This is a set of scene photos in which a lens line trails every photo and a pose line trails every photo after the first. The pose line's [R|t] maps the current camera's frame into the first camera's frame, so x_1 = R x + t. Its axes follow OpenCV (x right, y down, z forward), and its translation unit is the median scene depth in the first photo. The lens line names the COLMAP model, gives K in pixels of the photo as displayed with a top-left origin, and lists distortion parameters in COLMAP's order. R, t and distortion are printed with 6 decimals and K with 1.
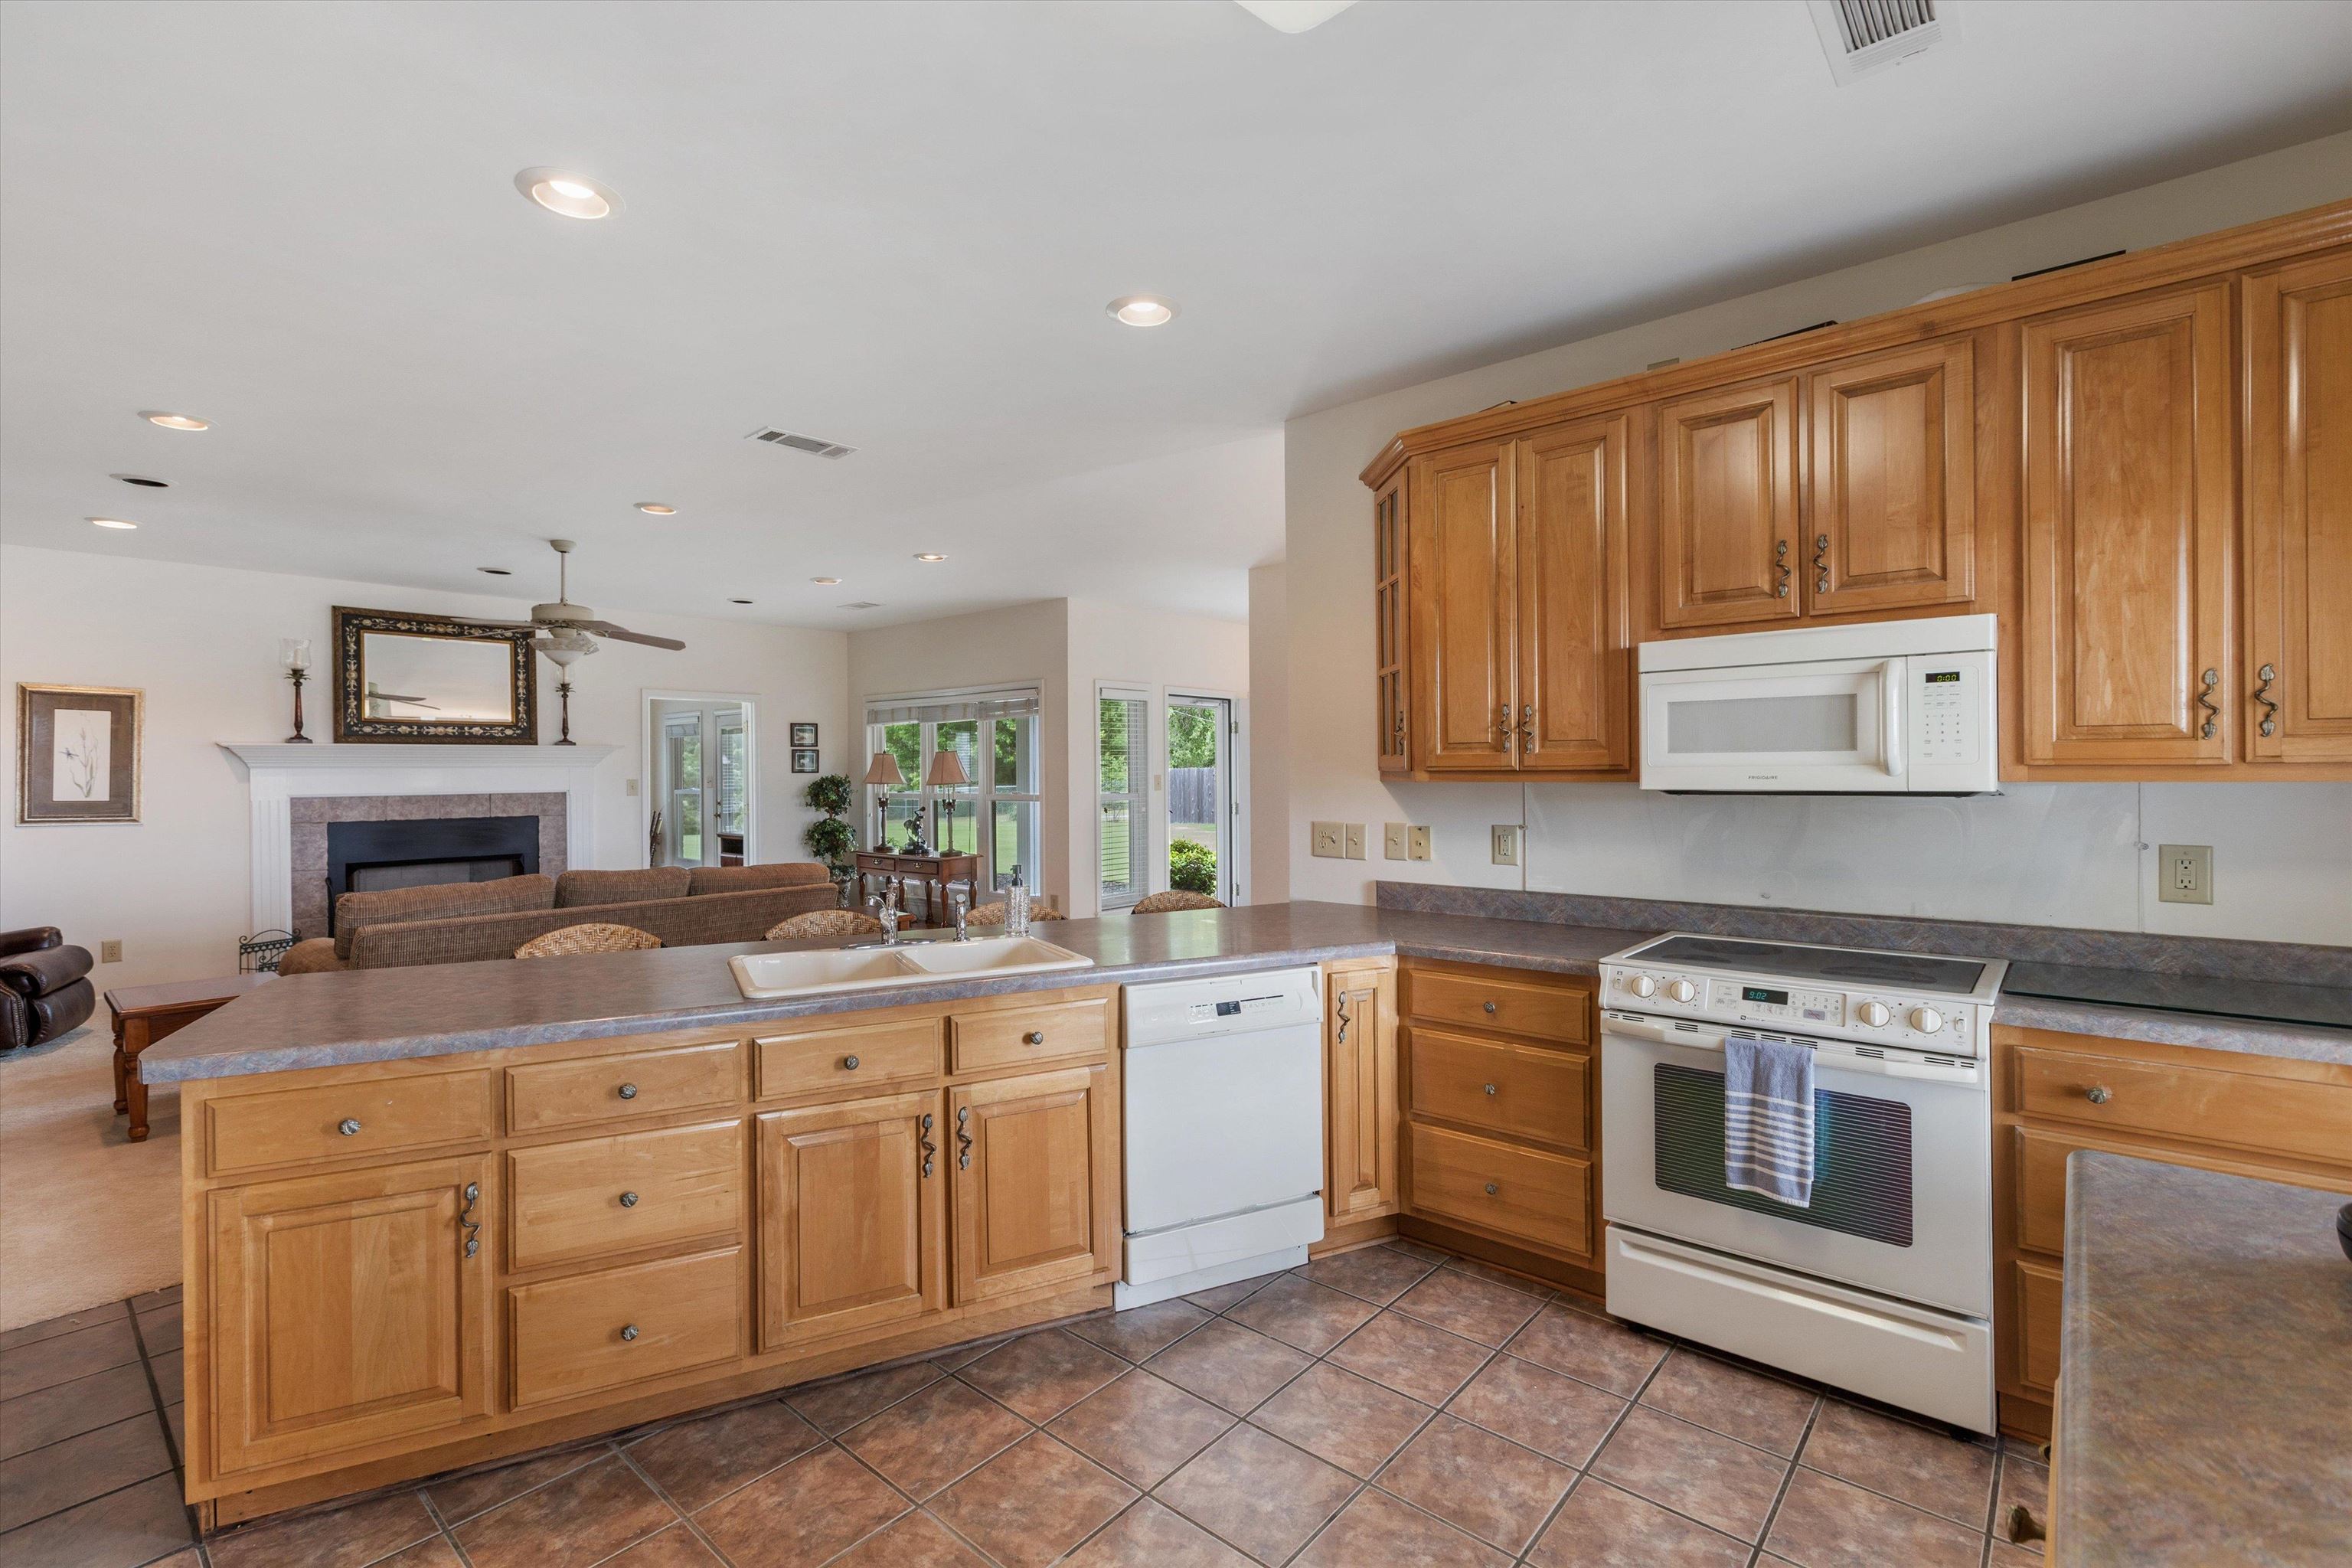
lens RADIAL K [[1042.9, 0, 1176.5], [0, 1042.9, 774.9], [0, 0, 1]] dist [0.001240, 0.000039]
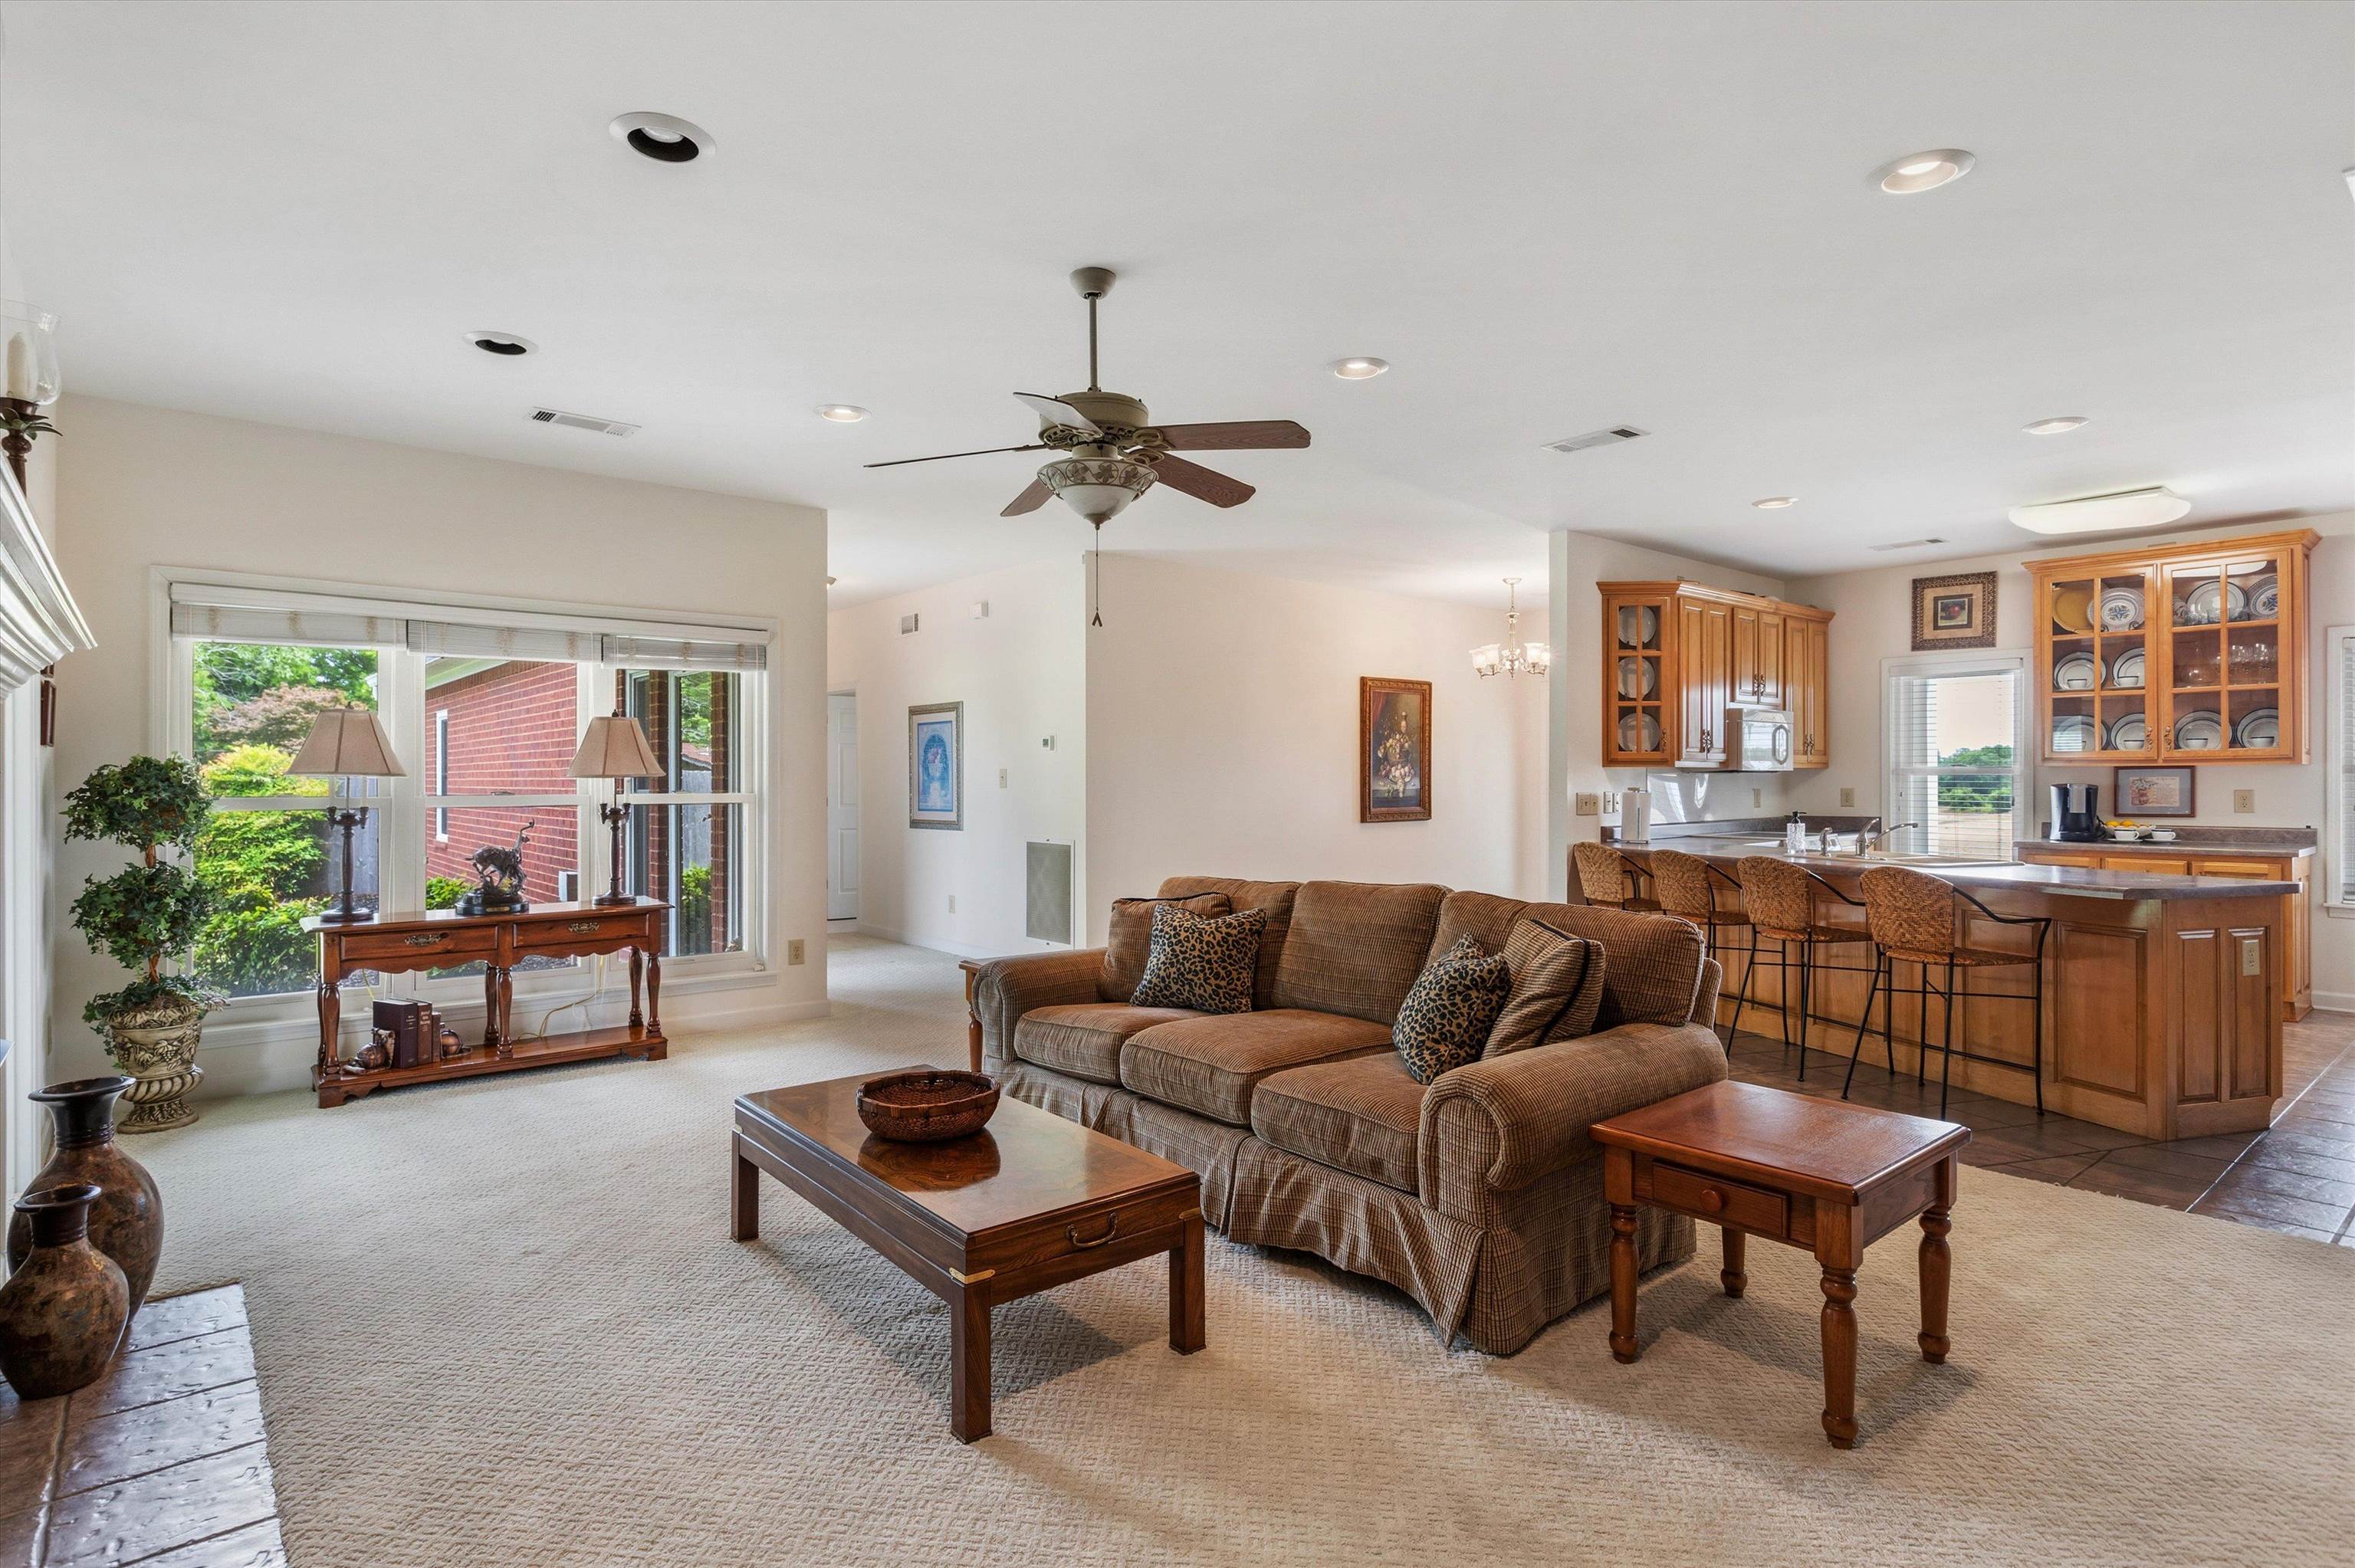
lens RADIAL K [[1207.5, 0, 1176.9], [0, 1207.5, 777.7], [0, 0, 1]] dist [0.000087, 0.000011]
pose [[0.158463, 0.000805, 0.987365, -0.858503], [0.003430, 0.999993, -0.001366, 0.012254], [-0.987359, 0.003603, 0.158459, 0.628120]]
